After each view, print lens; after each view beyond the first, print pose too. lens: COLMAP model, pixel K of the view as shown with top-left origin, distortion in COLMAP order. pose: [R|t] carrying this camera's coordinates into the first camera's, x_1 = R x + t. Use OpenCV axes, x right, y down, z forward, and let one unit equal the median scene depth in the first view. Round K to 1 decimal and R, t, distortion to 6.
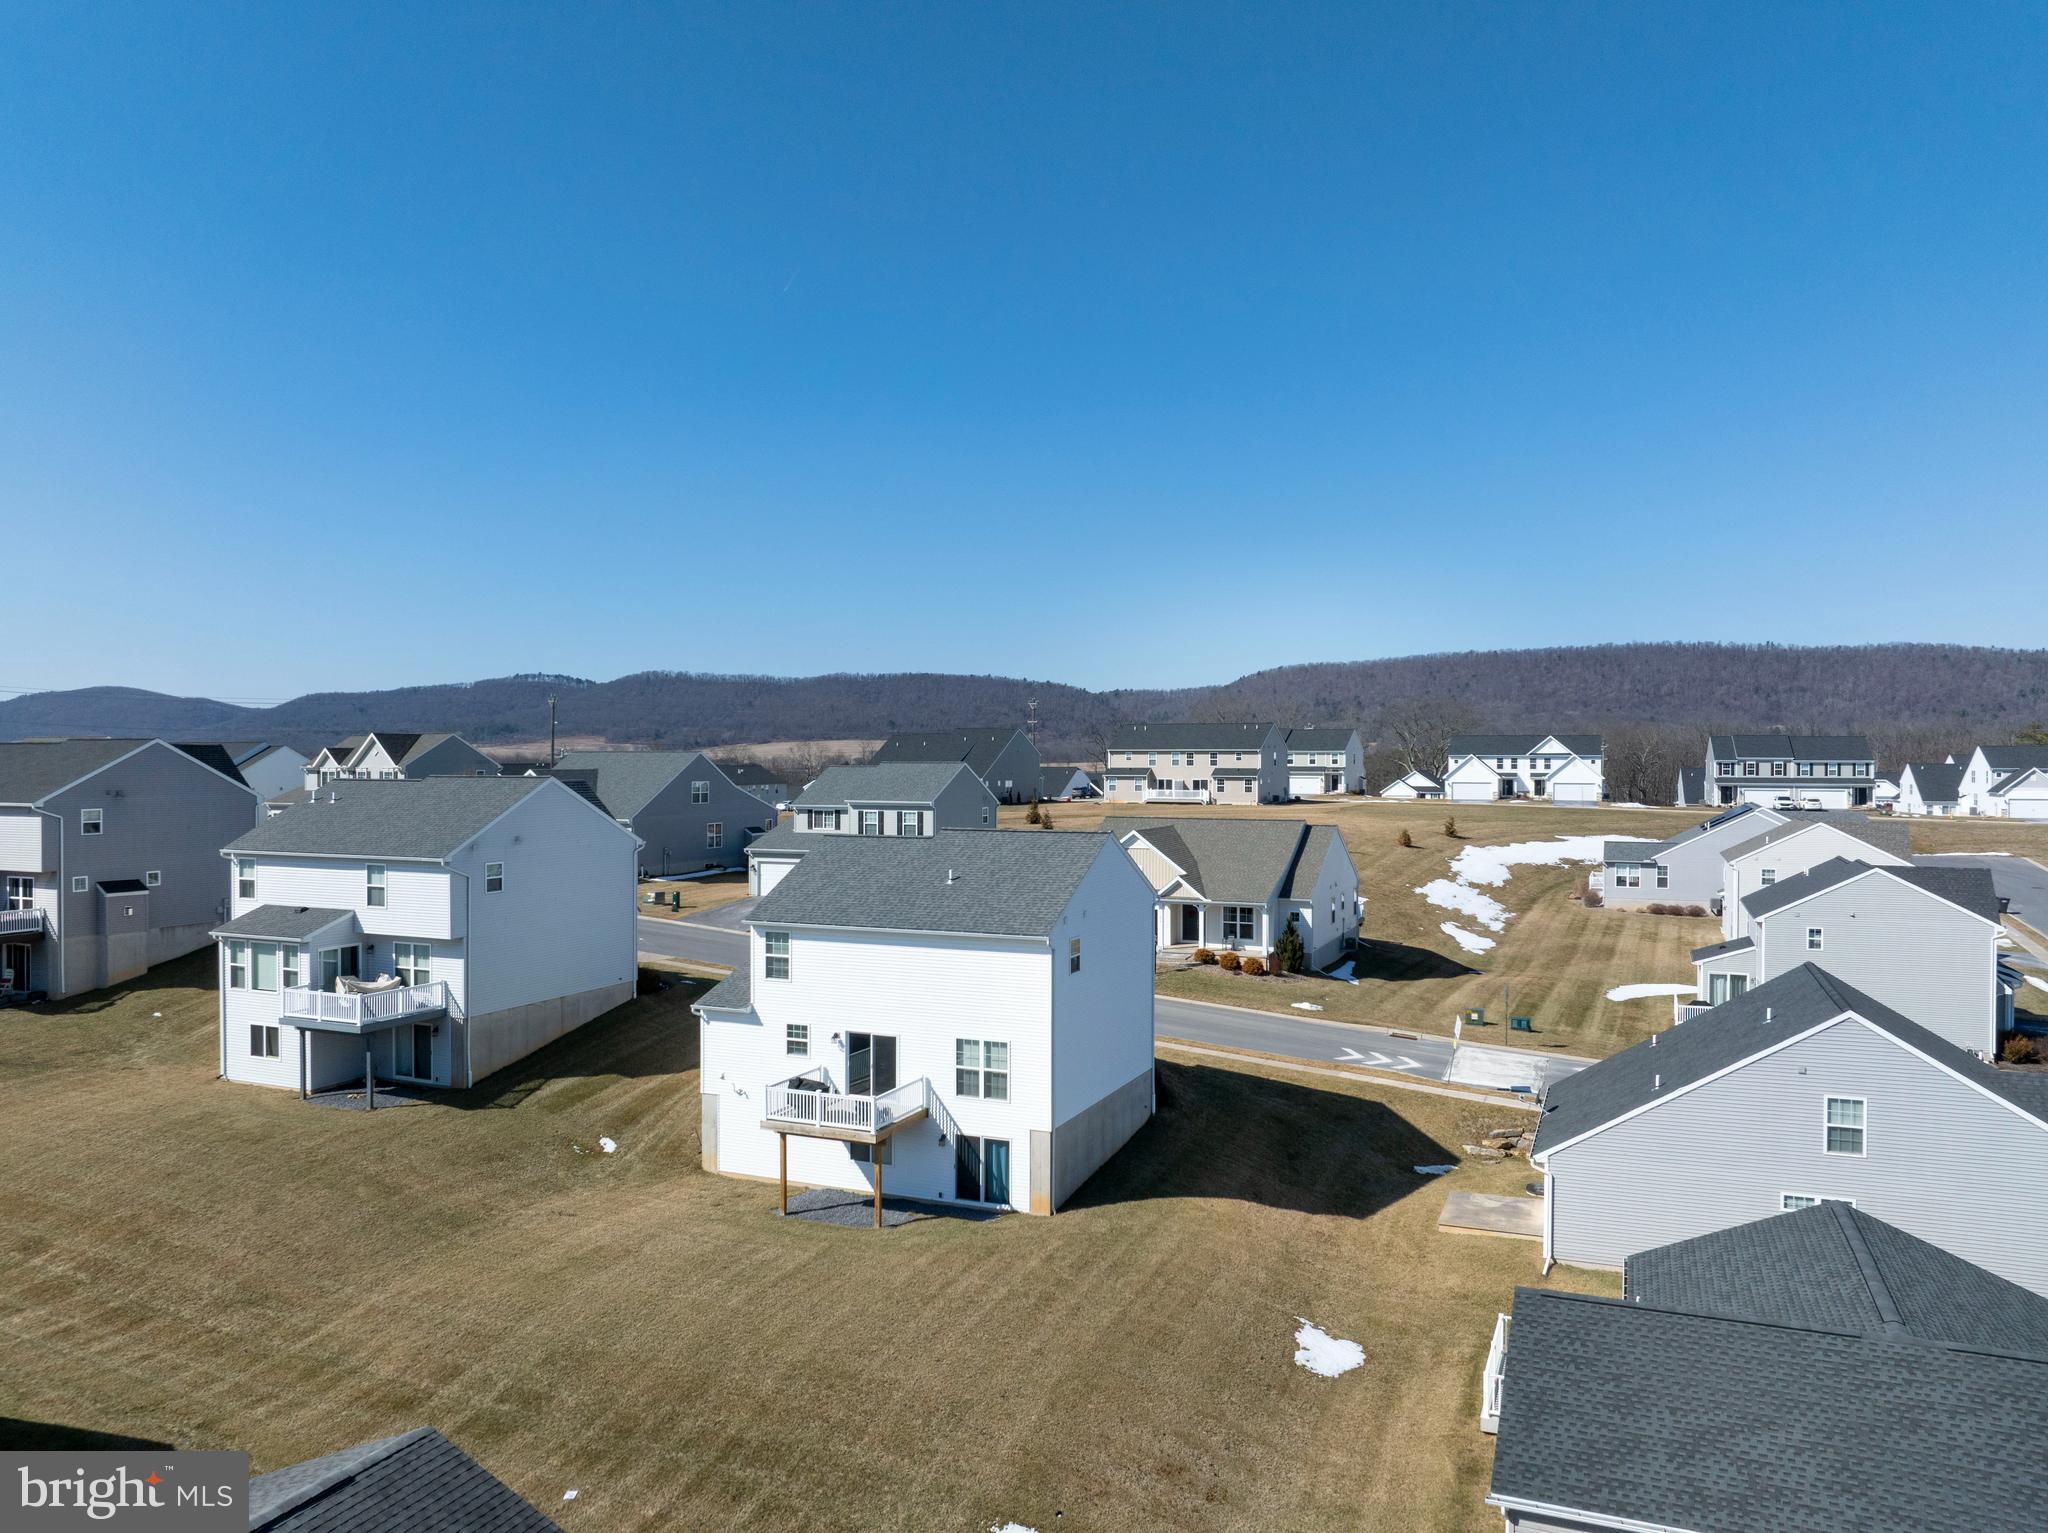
lens RADIAL K [[1447.4, 0, 1024.0], [0, 1447.4, 766.5], [0, 0, 1]] dist [-0.036018, -0.001002]
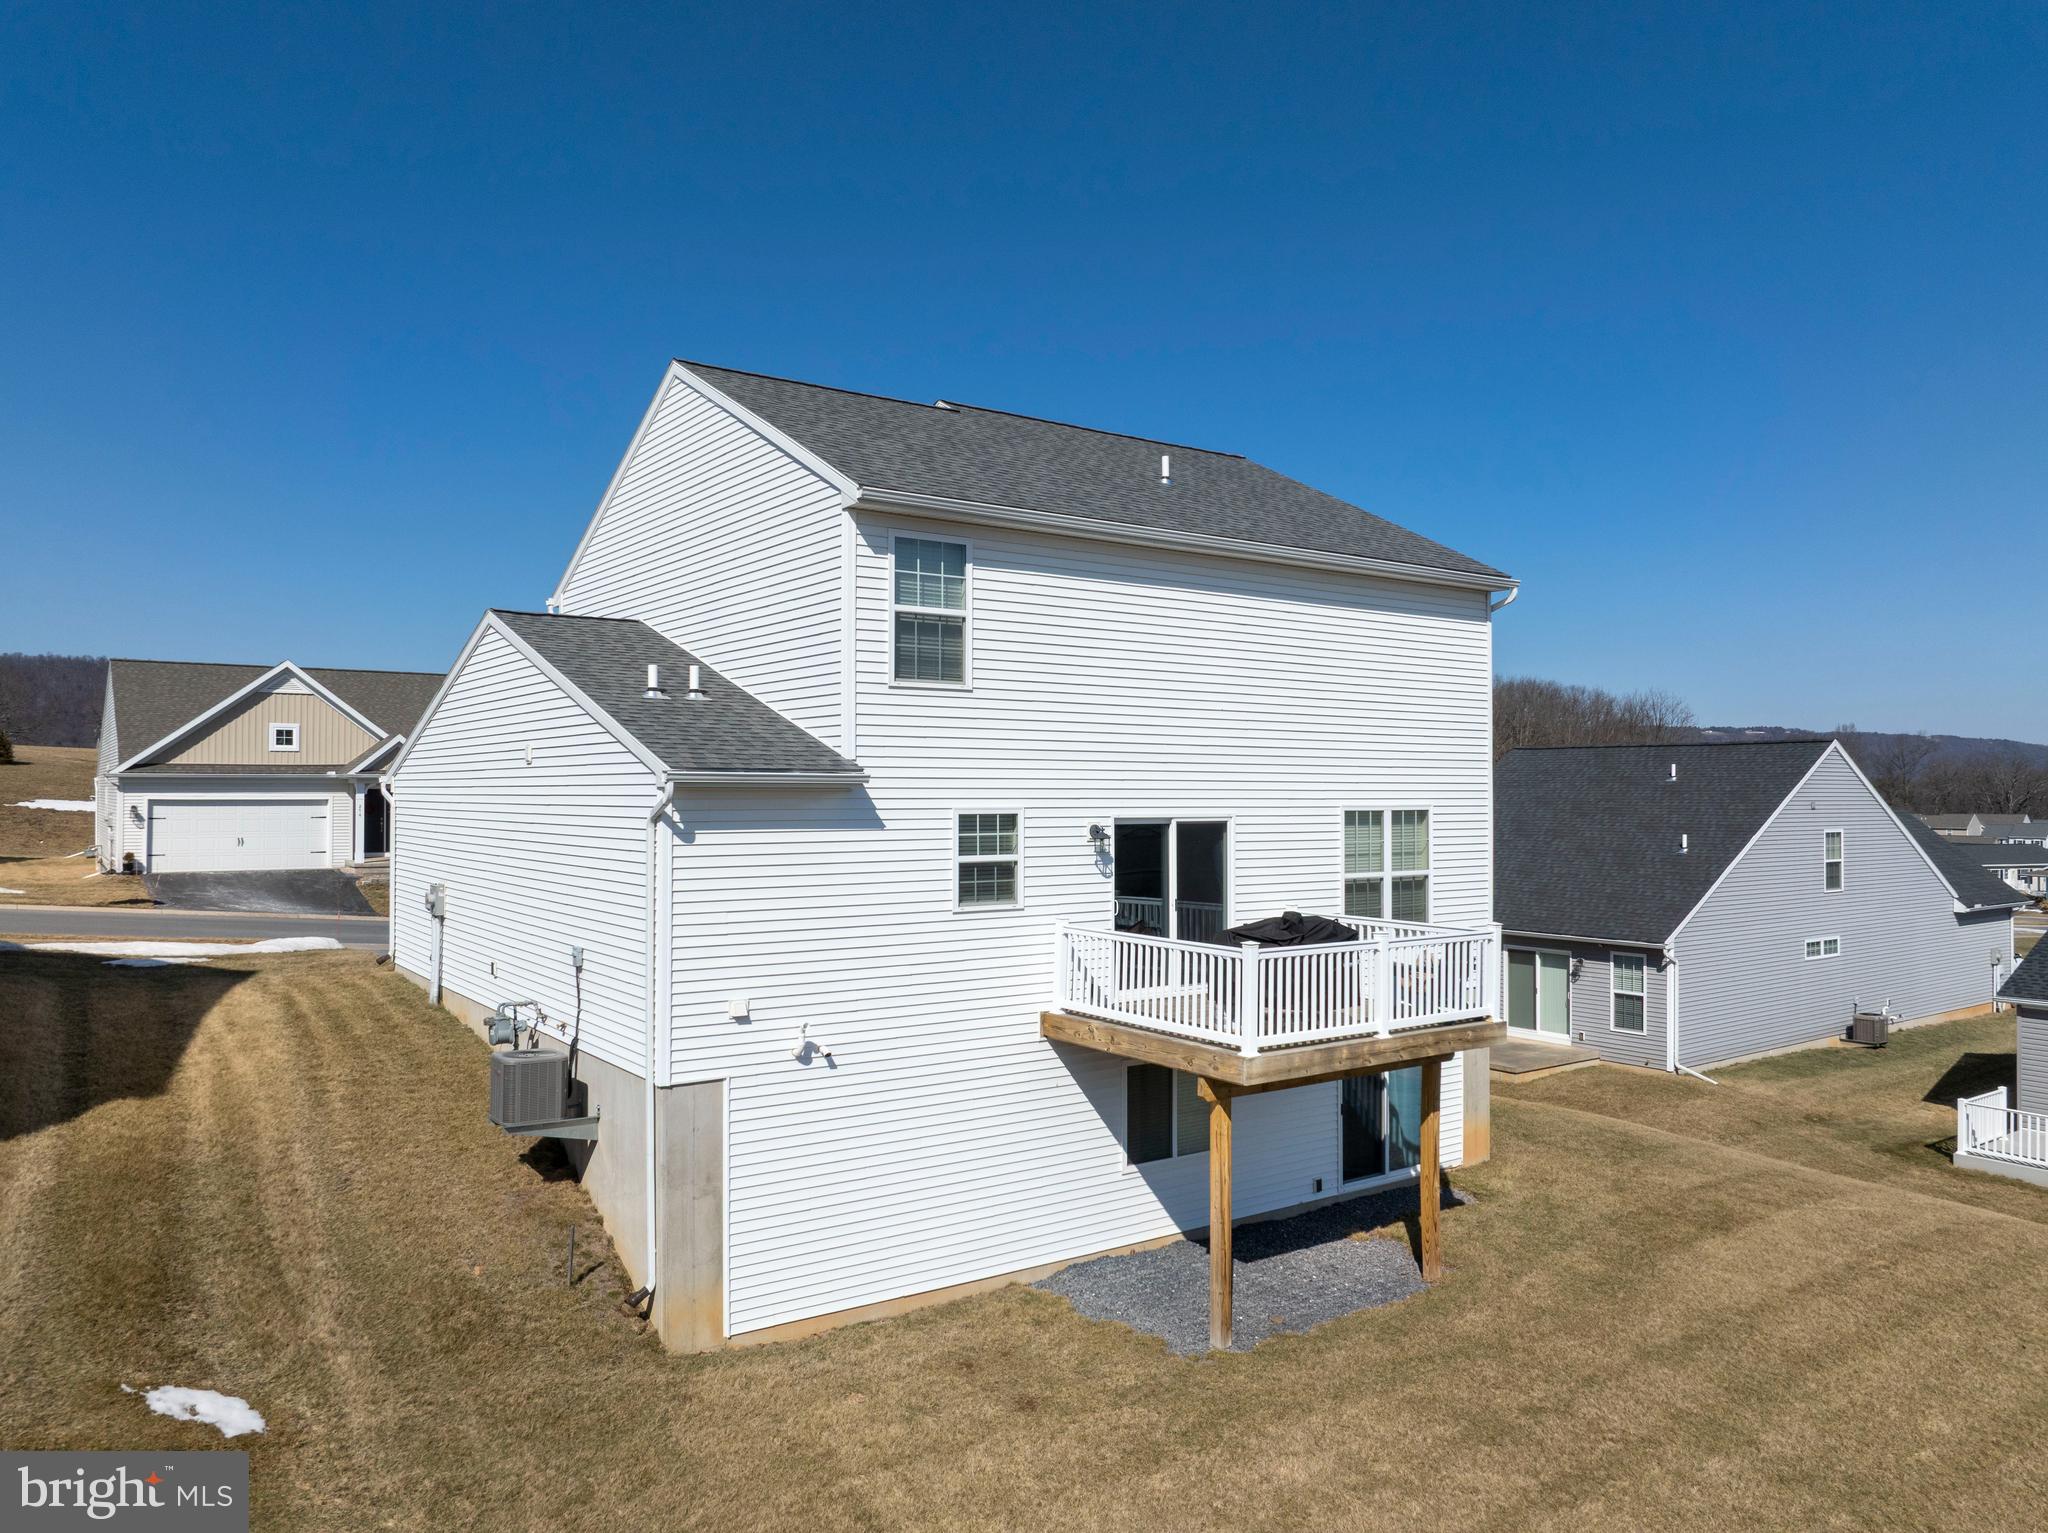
lens RADIAL K [[1442.4, 0, 1027.6], [0, 1442.4, 762.5], [0, 0, 1]] dist [-0.052773, 0.027129]
pose [[0.517160, 0.019598, 0.855664, -0.216675], [0.003669, 0.999678, -0.025113, 0.085454], [-0.855881, 0.016127, 0.516922, 0.397977]]
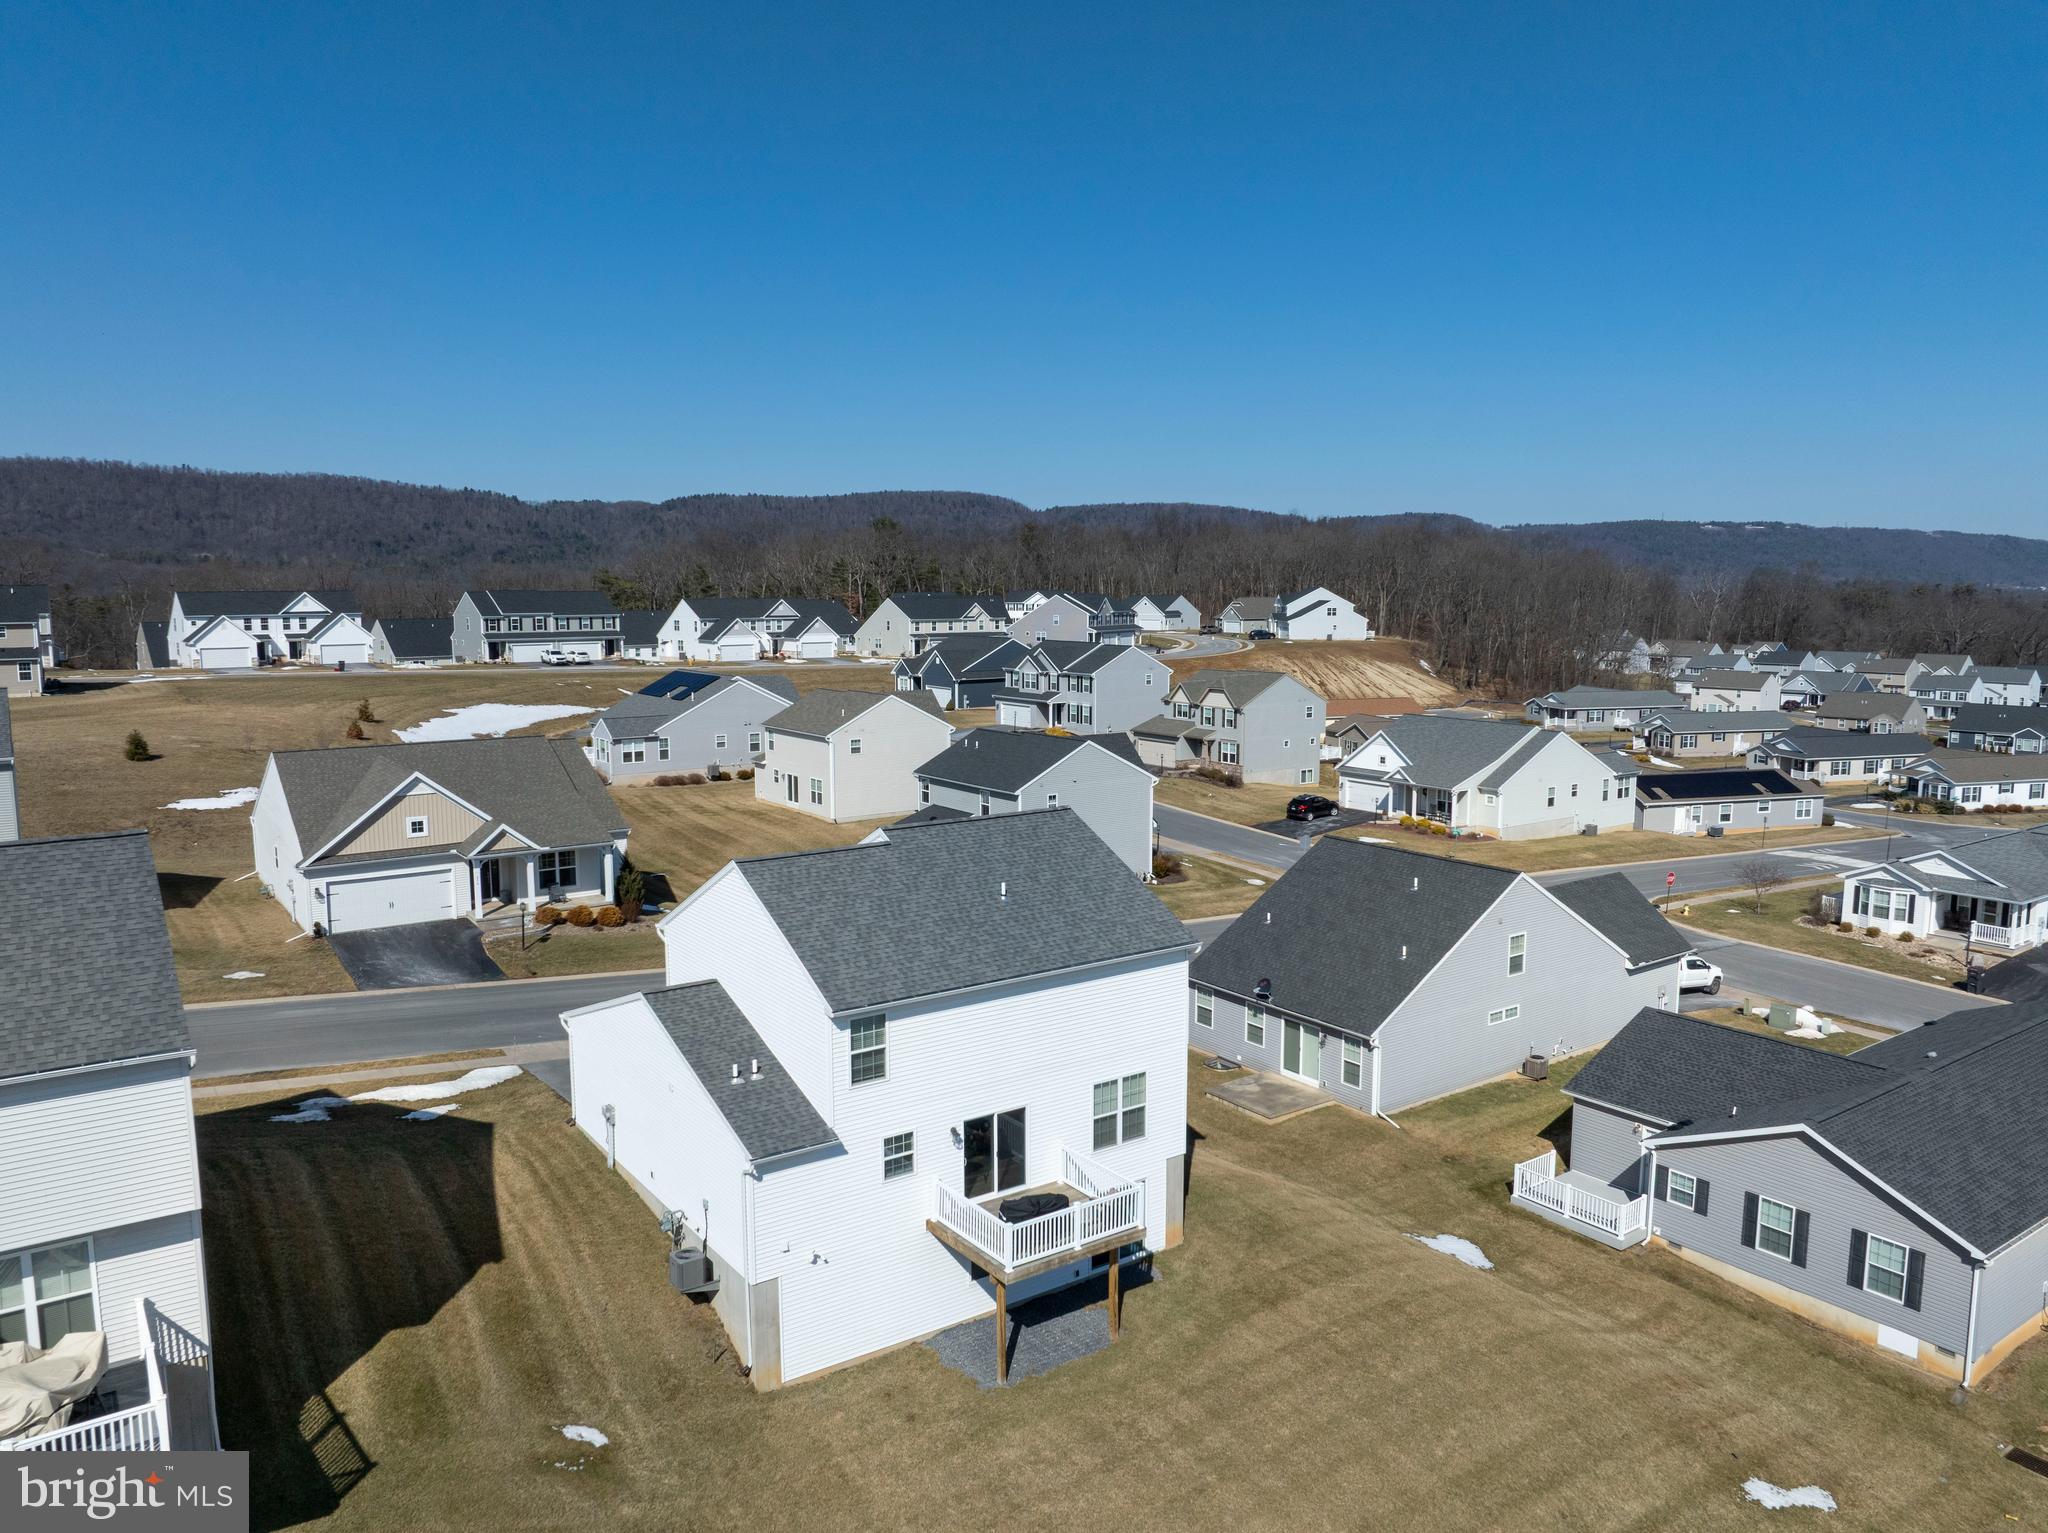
lens RADIAL K [[1447.4, 0, 1024.0], [0, 1447.4, 766.5], [0, 0, 1]] dist [-0.036018, -0.001002]
pose [[0.516566, -0.110656, 0.849067, -0.346823], [0.006453, 0.992089, 0.125370, -0.044493], [-0.856223, -0.059283, 0.513194, 0.288537]]
